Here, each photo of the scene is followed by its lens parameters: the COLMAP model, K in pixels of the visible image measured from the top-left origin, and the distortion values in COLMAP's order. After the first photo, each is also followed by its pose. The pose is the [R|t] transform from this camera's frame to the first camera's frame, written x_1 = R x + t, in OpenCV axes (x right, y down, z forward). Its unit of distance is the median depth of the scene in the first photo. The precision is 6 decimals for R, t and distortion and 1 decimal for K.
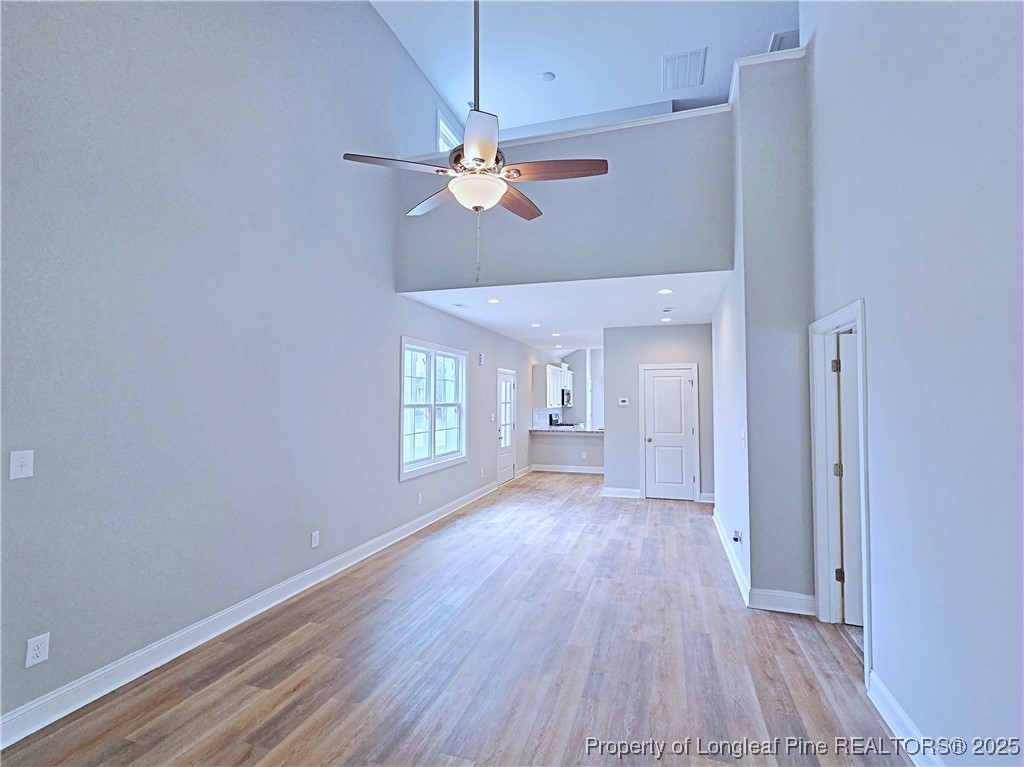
lens RADIAL K [[489.1, 0, 501.4], [0, 489.1, 379.6], [0, 0, 1]] dist [0.001174, -0.002307]
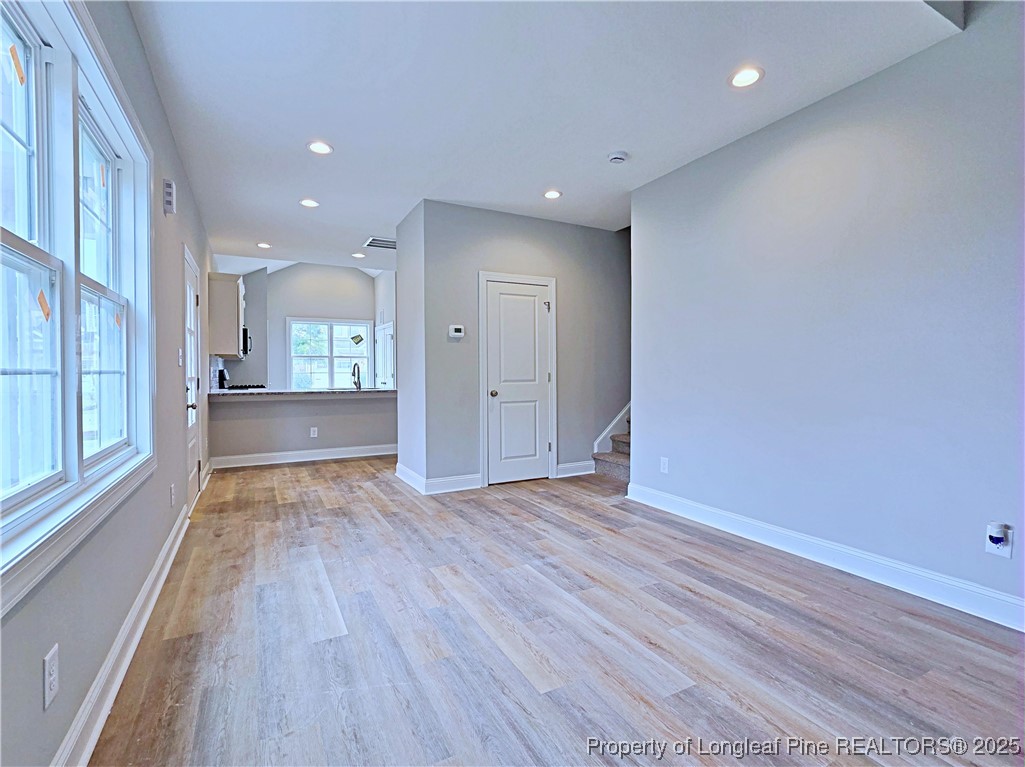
lens RADIAL K [[489.6, 0, 508.8], [0, 489.6, 380.9], [0, 0, 1]] dist [0.001174, -0.002307]
pose [[0.689049, -0.017416, 0.724506, -0.217943], [-0.023725, 0.998633, 0.046569, 0.120570], [-0.724326, -0.049277, 0.687694, 0.859822]]
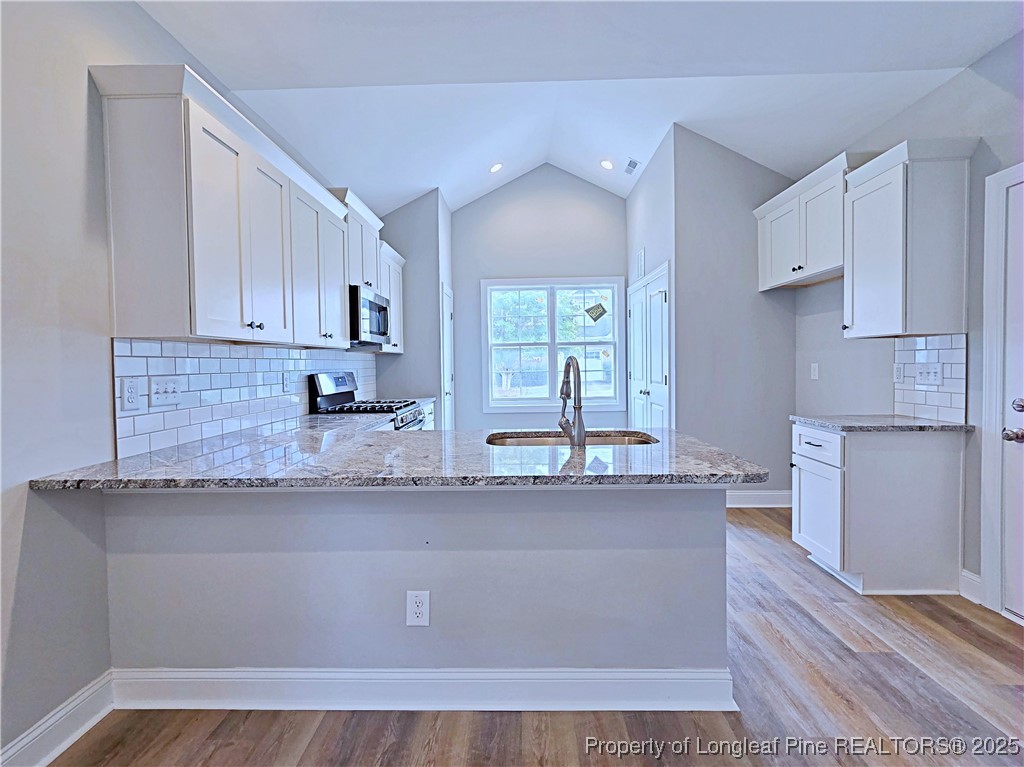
lens RADIAL K [[468.6, 0, 512.2], [0, 468.6, 378.8], [0, 0, 1]] dist [-0.002775, 0.003161]
pose [[0.952367, -0.025744, 0.303866, 0.320927], [0.004648, 0.997540, 0.069946, 0.136497], [-0.304919, -0.065202, 0.950144, 1.765267]]
